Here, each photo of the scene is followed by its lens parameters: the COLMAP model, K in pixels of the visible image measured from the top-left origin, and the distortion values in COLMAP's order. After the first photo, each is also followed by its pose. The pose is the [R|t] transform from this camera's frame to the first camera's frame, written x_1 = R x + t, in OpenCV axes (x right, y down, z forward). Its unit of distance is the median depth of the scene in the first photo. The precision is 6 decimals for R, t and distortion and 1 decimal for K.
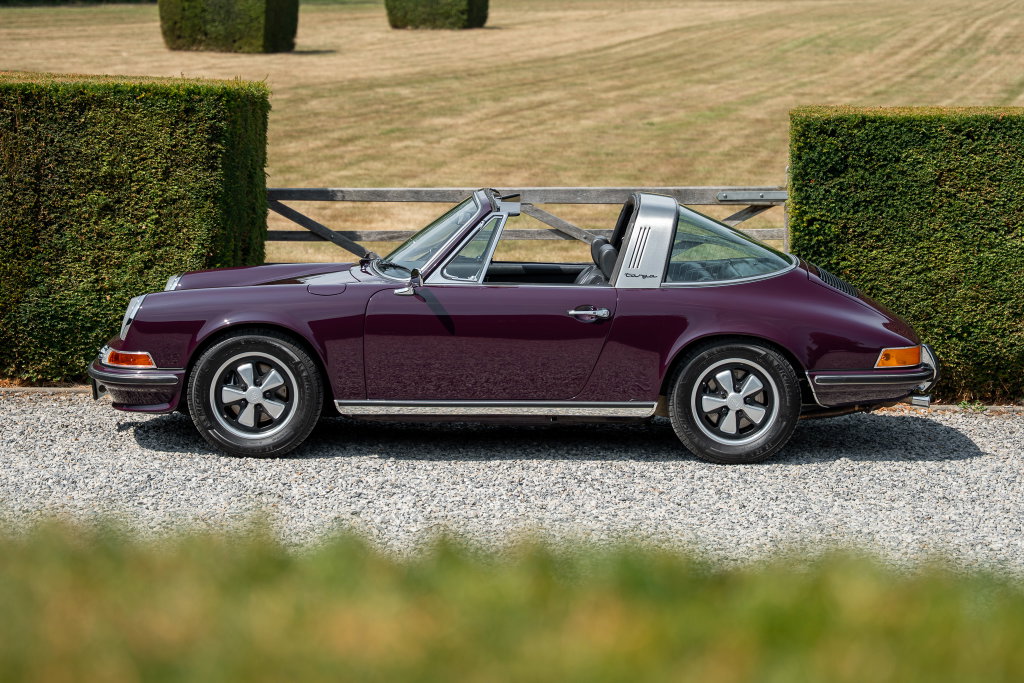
lens RADIAL K [[2457.7, 0, 530.8], [0, 2457.7, 313.7], [0, 0, 1]] dist [0.276858, 0.000000]
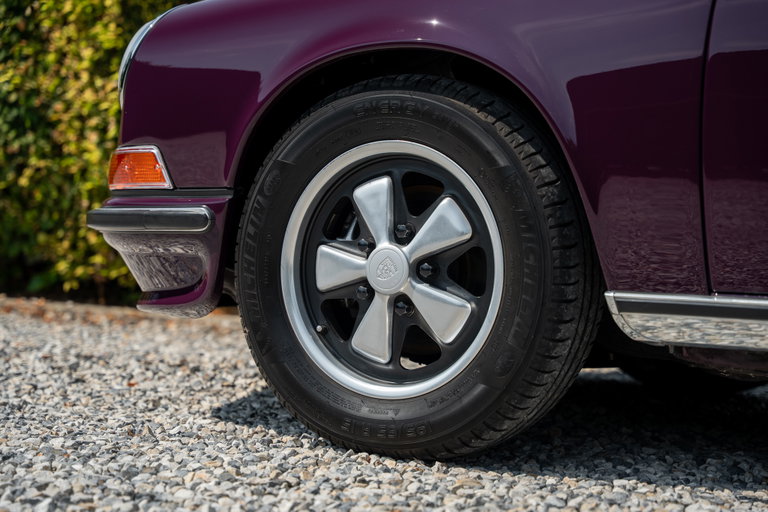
lens RADIAL K [[1525.3, 0, 386.0], [0, 1525.3, 260.5], [0, 0, 1]] dist [0.290821, 0.000000]
pose [[0.858809, 0.026709, -0.511599, -0.004116], [-0.073325, 0.994766, -0.071155, 0.040297], [0.507021, 0.098622, 0.856273, 0.704165]]
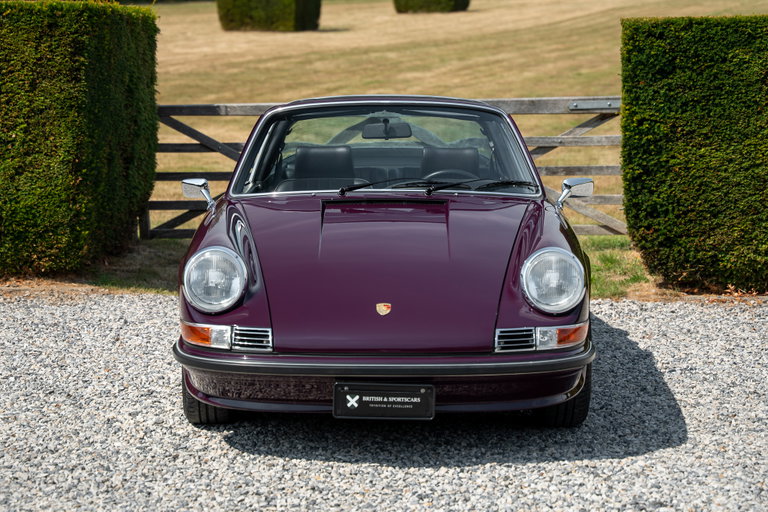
lens RADIAL K [[1820.2, 0, 388.9], [0, 1820.2, 219.8], [0, 0, 1]] dist [0.295309, 0.000000]
pose [[0.997491, -0.010888, -0.069945, 0.060825], [0.010505, 0.999928, -0.005840, 0.007673], [0.070004, 0.005091, 0.997534, 0.218639]]
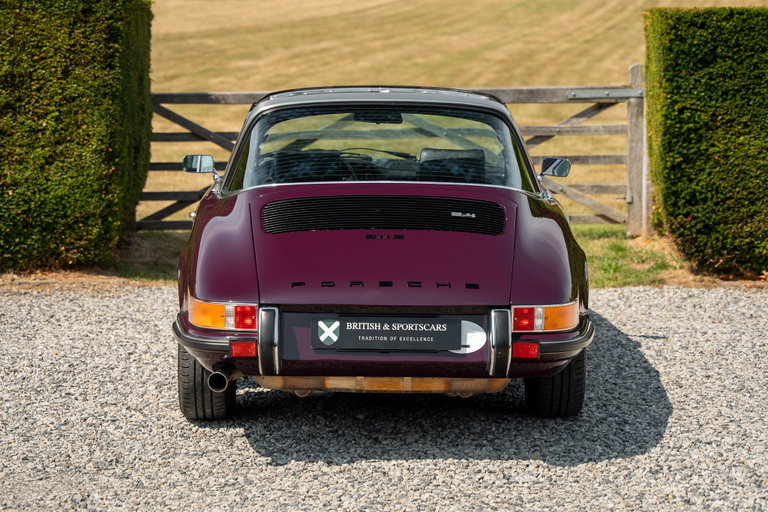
lens RADIAL K [[1903.4, 0, 395.3], [0, 1903.4, 227.8], [0, 0, 1]] dist [0.276957, 0.000000]
pose [[0.998415, -0.016425, 0.053837, -0.053630], [0.016326, 0.999864, 0.002289, 0.009116], [-0.053867, -0.001406, 0.998547, 0.186616]]
